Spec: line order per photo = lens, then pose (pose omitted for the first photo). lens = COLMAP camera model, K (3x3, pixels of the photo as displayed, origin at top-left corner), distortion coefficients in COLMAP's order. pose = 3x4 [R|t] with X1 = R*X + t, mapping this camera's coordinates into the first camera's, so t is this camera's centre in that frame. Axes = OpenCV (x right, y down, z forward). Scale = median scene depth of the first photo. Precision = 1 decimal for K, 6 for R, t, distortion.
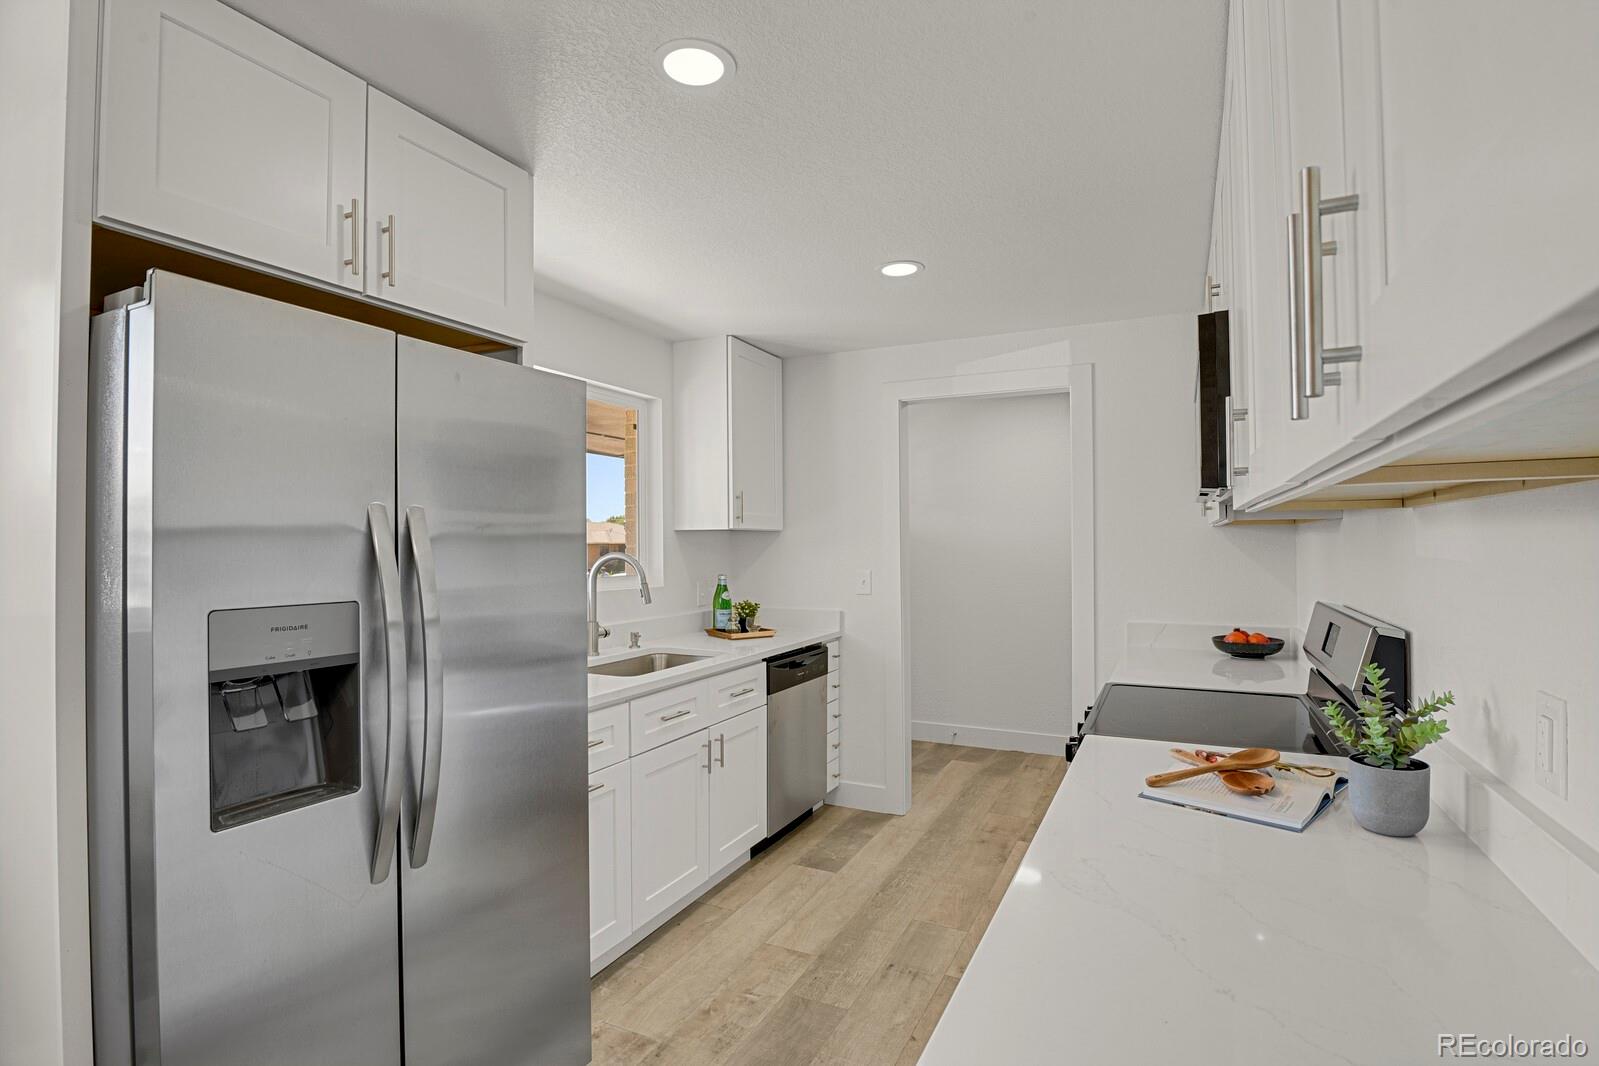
lens RADIAL K [[784.7, 0, 812.4], [0, 784.7, 530.1], [0, 0, 1]] dist [-0.026470, -0.004010]
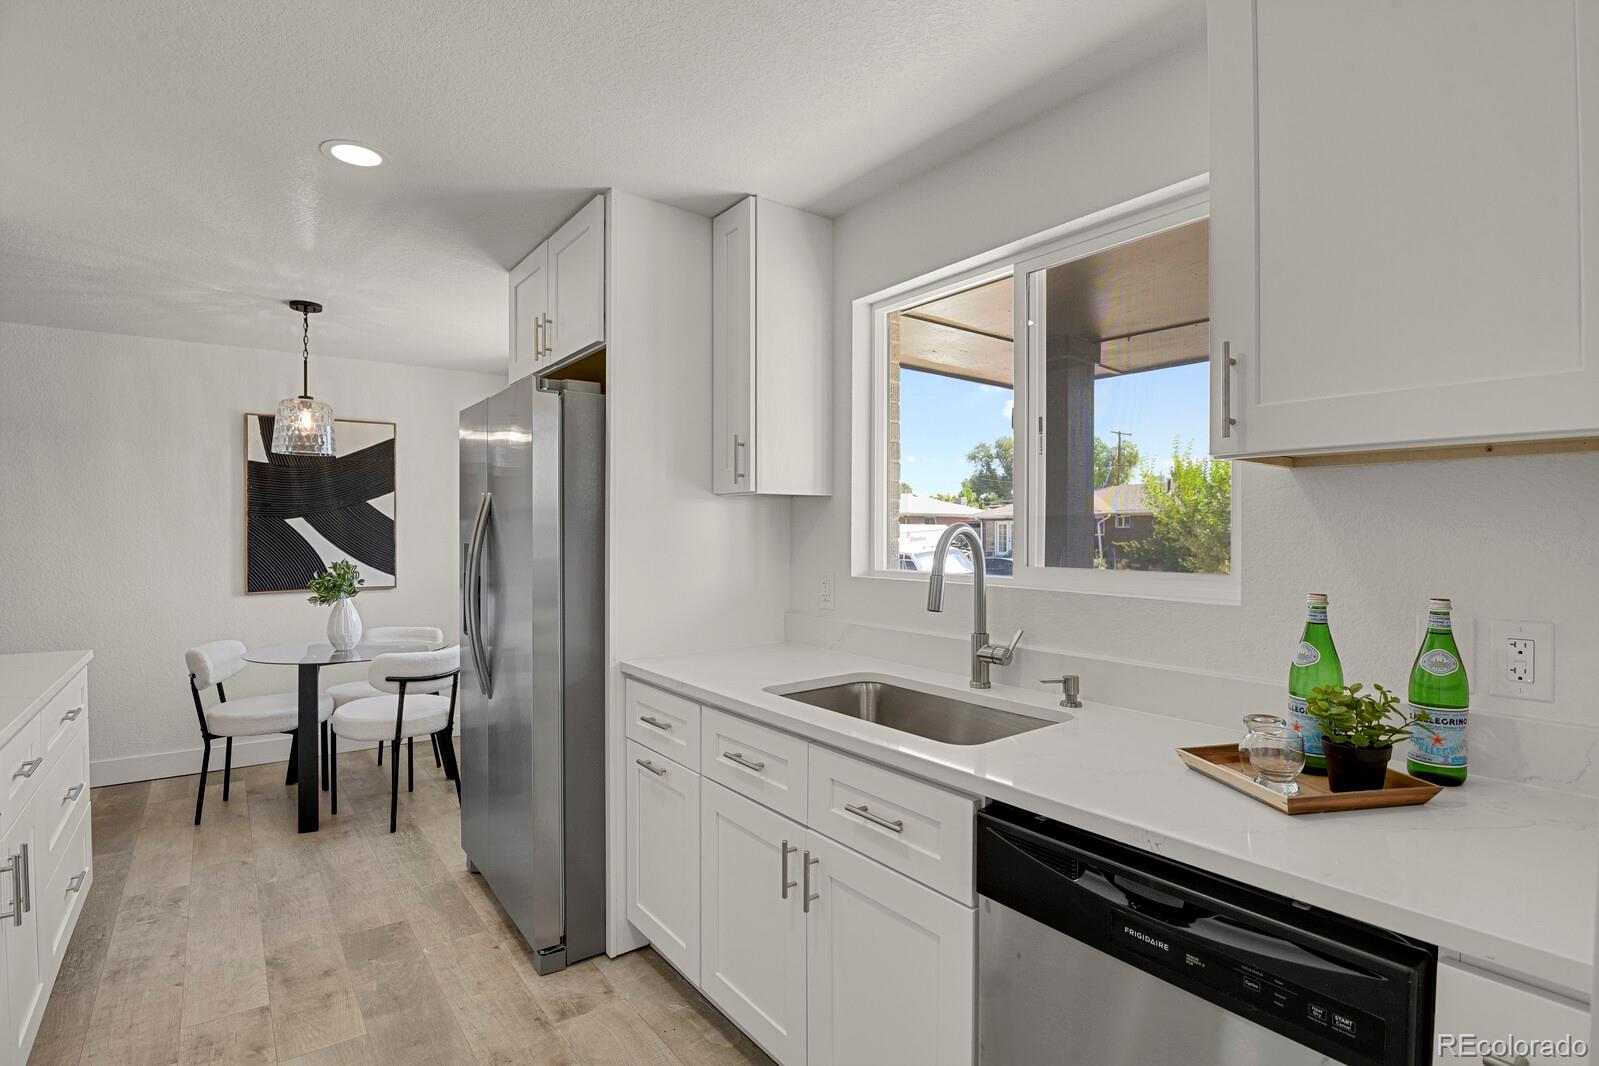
lens RADIAL K [[784.7, 0, 798.2], [0, 784.7, 538.6], [0, 0, 1]] dist [-0.026470, -0.004010]
pose [[-0.462314, 0.009325, -0.886667, 0.466299], [0.005702, 0.999955, 0.007544, 0.045313], [0.886698, -0.001568, -0.462347, 1.563746]]
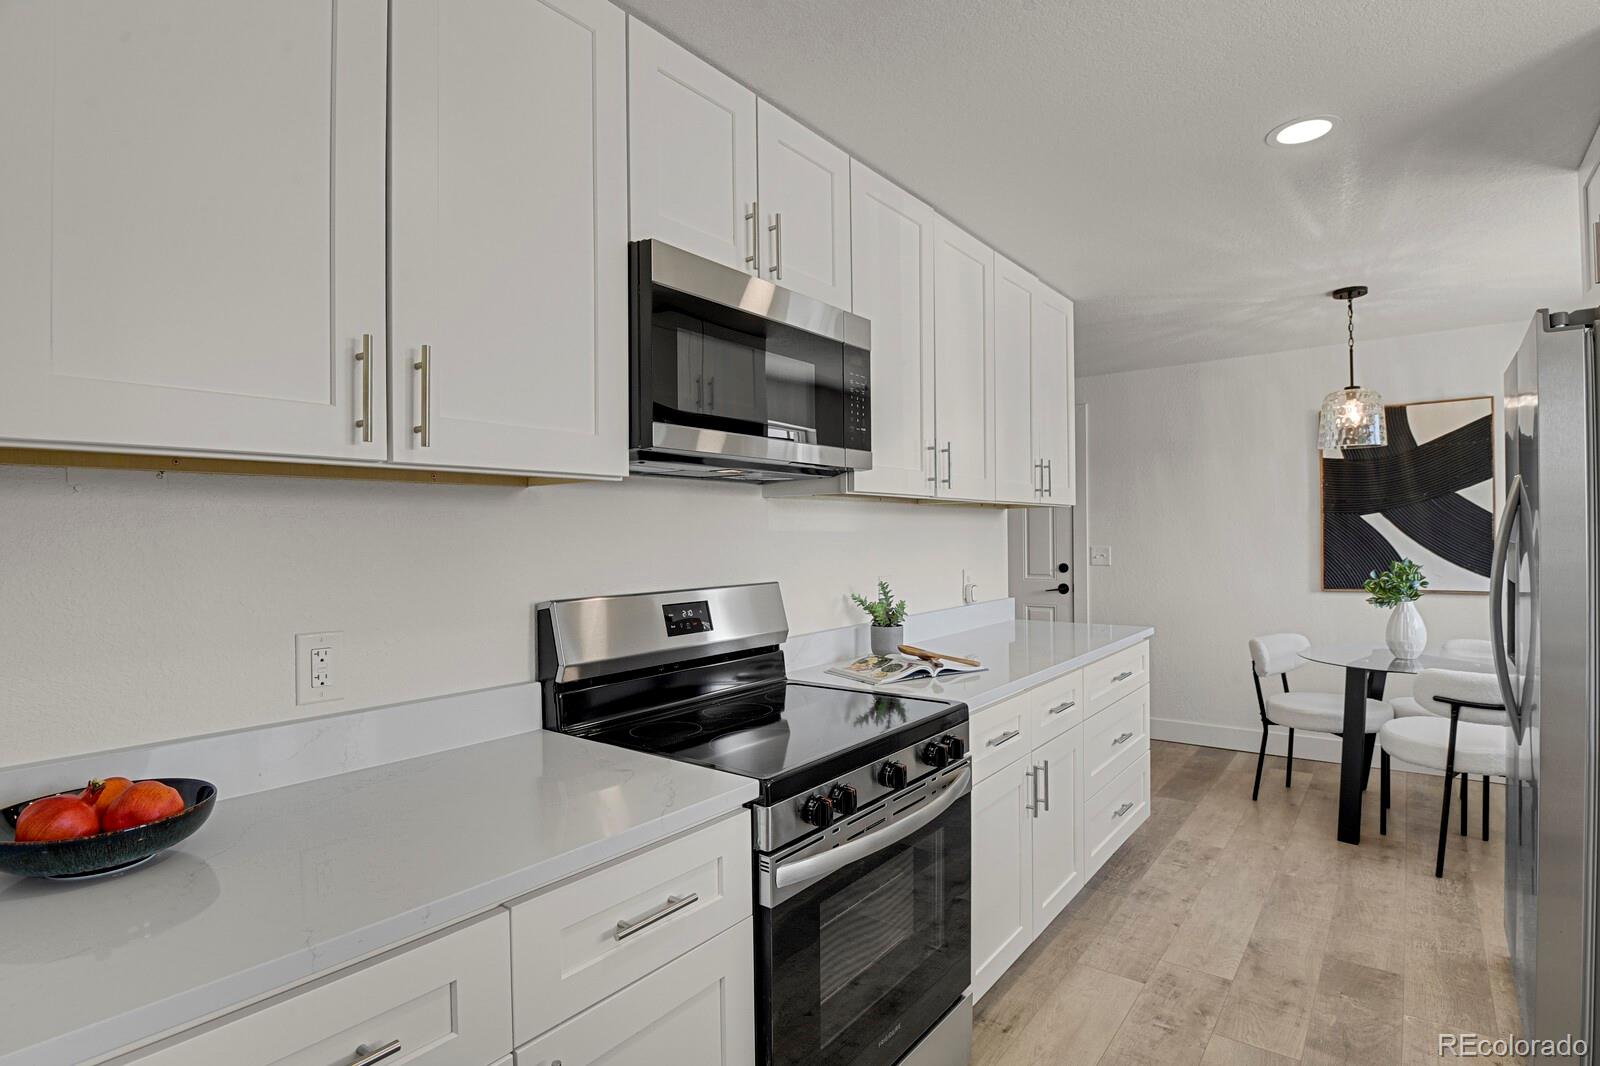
lens RADIAL K [[785.2, 0, 794.0], [0, 785.2, 538.5], [0, 0, 1]] dist [-0.026470, -0.004010]
pose [[-0.974392, 0.017421, 0.224181, 0.263713], [0.016839, 0.999848, -0.004506, 0.045564], [-0.224226, -0.000615, -0.974537, 1.646059]]
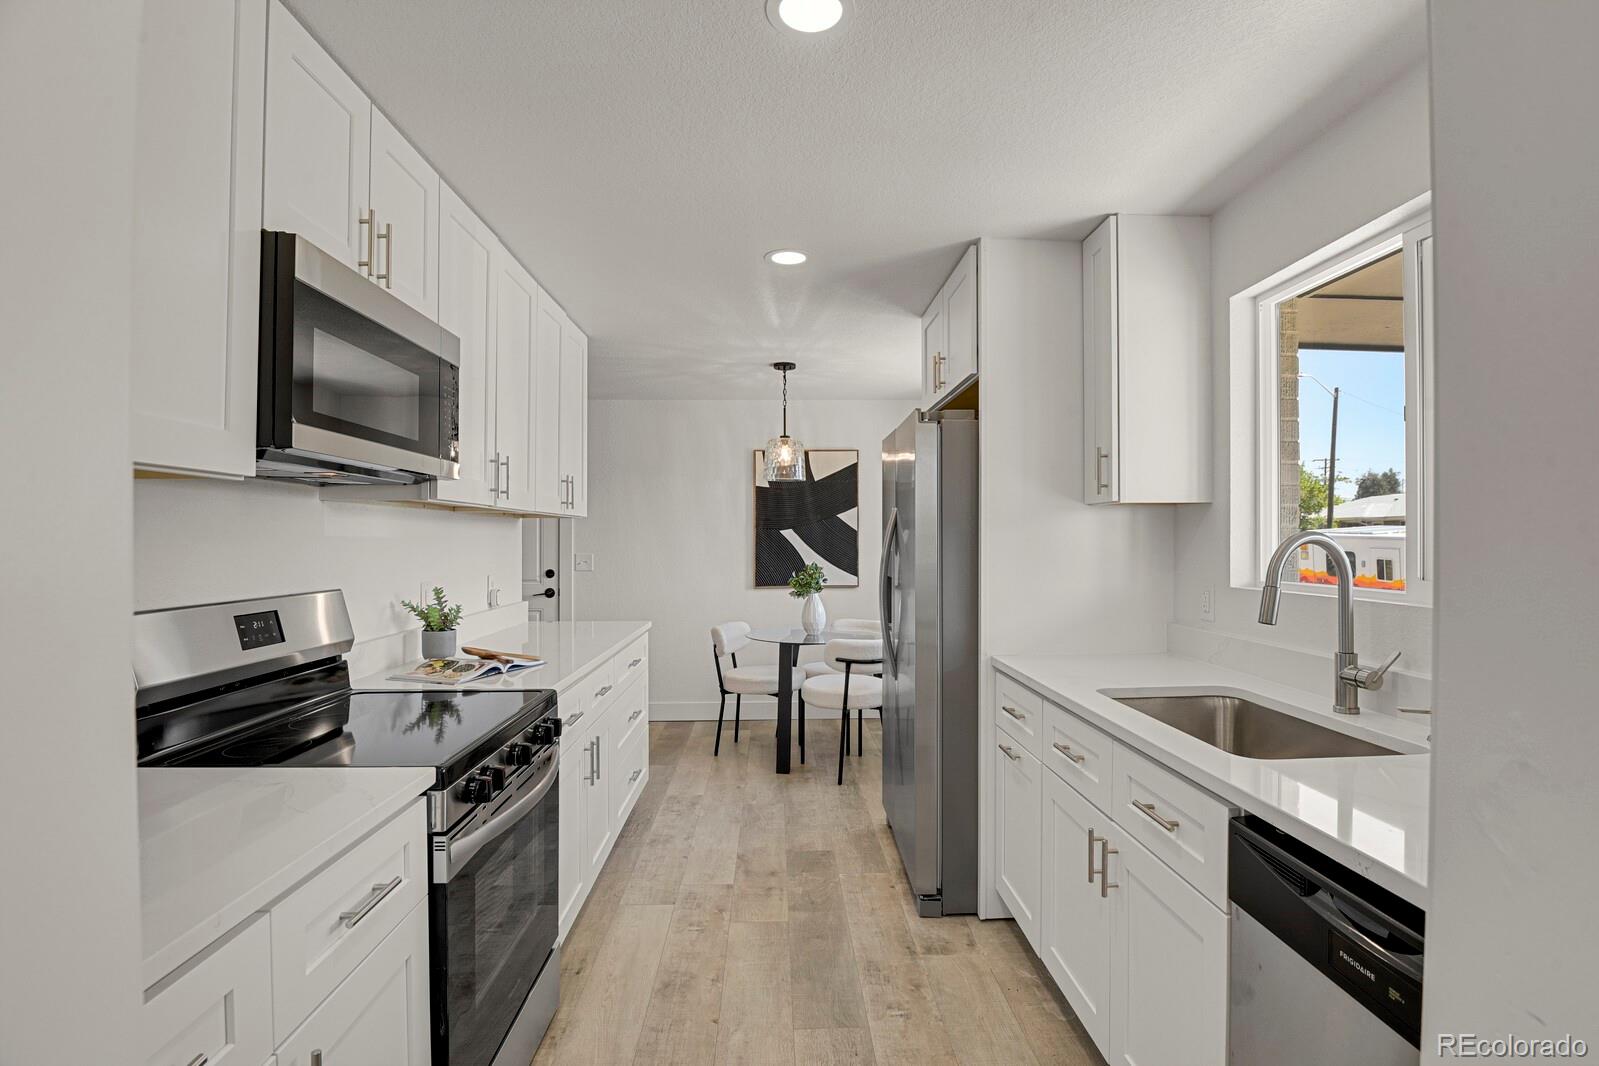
lens RADIAL K [[784.7, 0, 787.7], [0, 784.7, 535.3], [0, 0, 1]] dist [-0.026470, -0.004010]
pose [[-0.892709, 0.002762, -0.450625, 0.451412], [0.007834, 0.999925, -0.009391, 0.043480], [0.450566, -0.011914, -0.892664, 1.774557]]
